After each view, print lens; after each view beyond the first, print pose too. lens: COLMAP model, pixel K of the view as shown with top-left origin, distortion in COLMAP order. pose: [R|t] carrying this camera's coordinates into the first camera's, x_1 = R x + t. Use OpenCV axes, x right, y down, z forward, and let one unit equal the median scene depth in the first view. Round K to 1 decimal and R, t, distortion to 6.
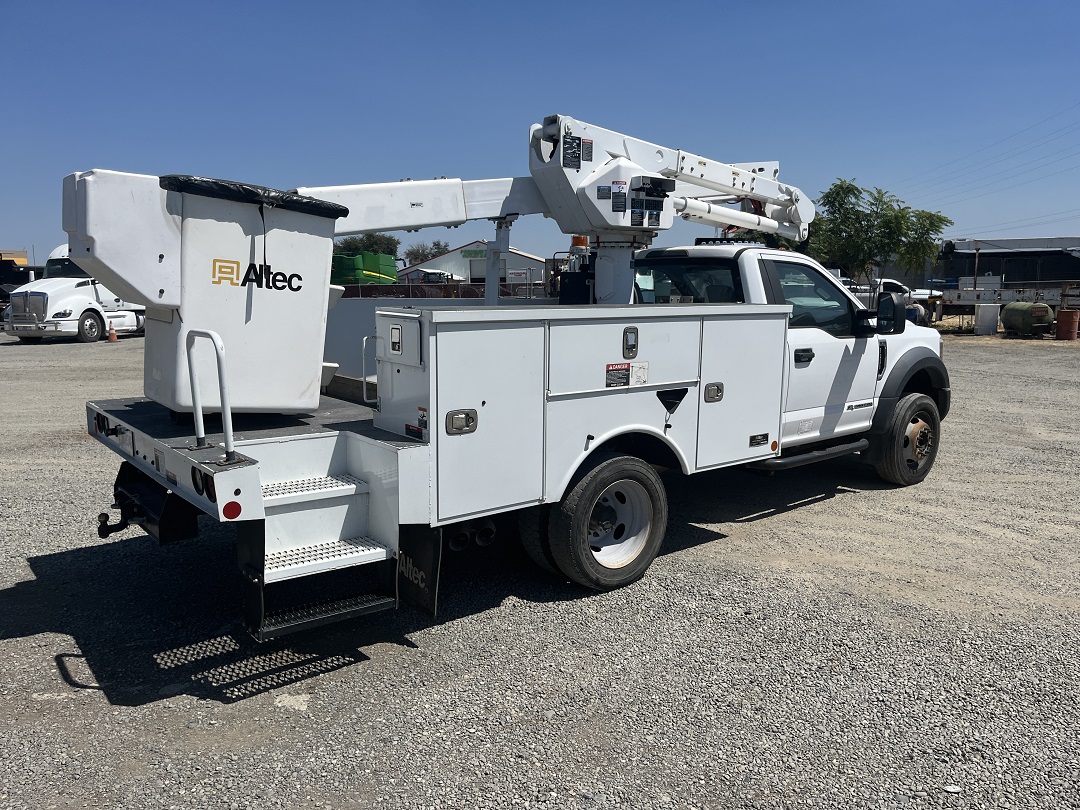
lens RADIAL K [[813.7, 0, 541.3], [0, 813.7, 405.4], [0, 0, 1]] dist [0.027972, -0.063487]
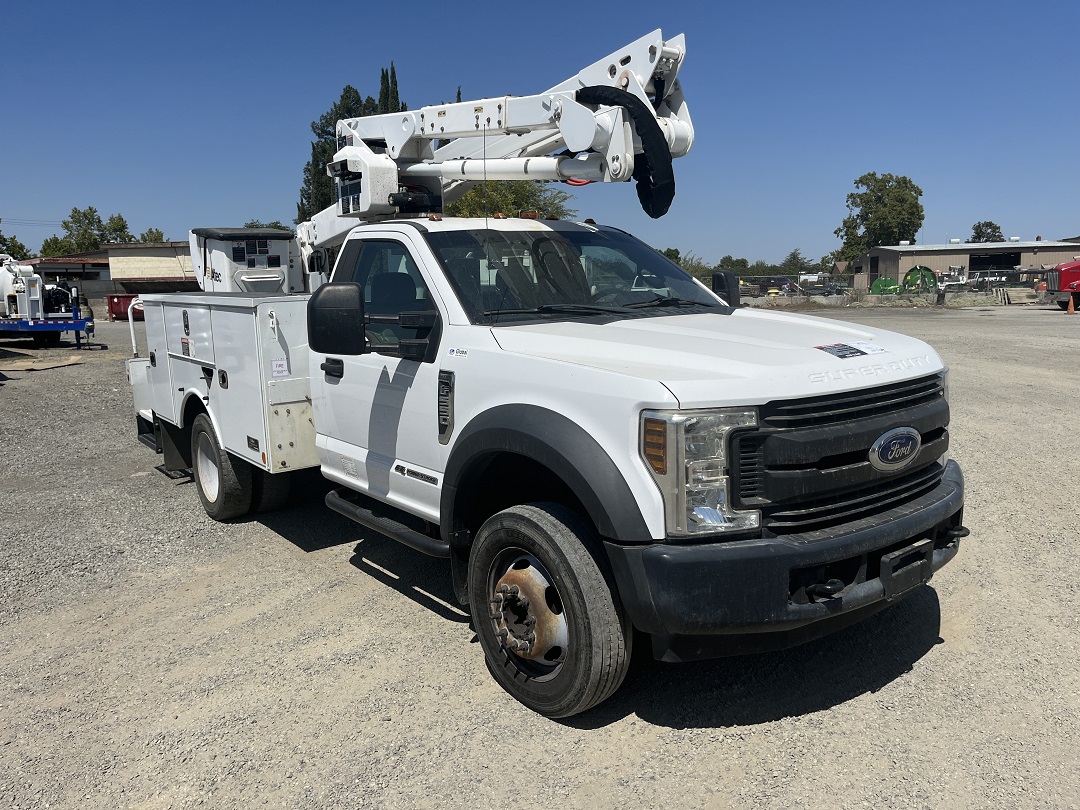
lens RADIAL K [[813.7, 0, 540.1], [0, 813.7, 401.3], [0, 0, 1]] dist [0.027972, -0.063487]
pose [[-0.005816, 0.150077, -0.988657, 0.963880], [-0.123885, 0.980949, 0.149635, -0.150372], [0.992280, 0.123350, 0.012886, 1.074380]]
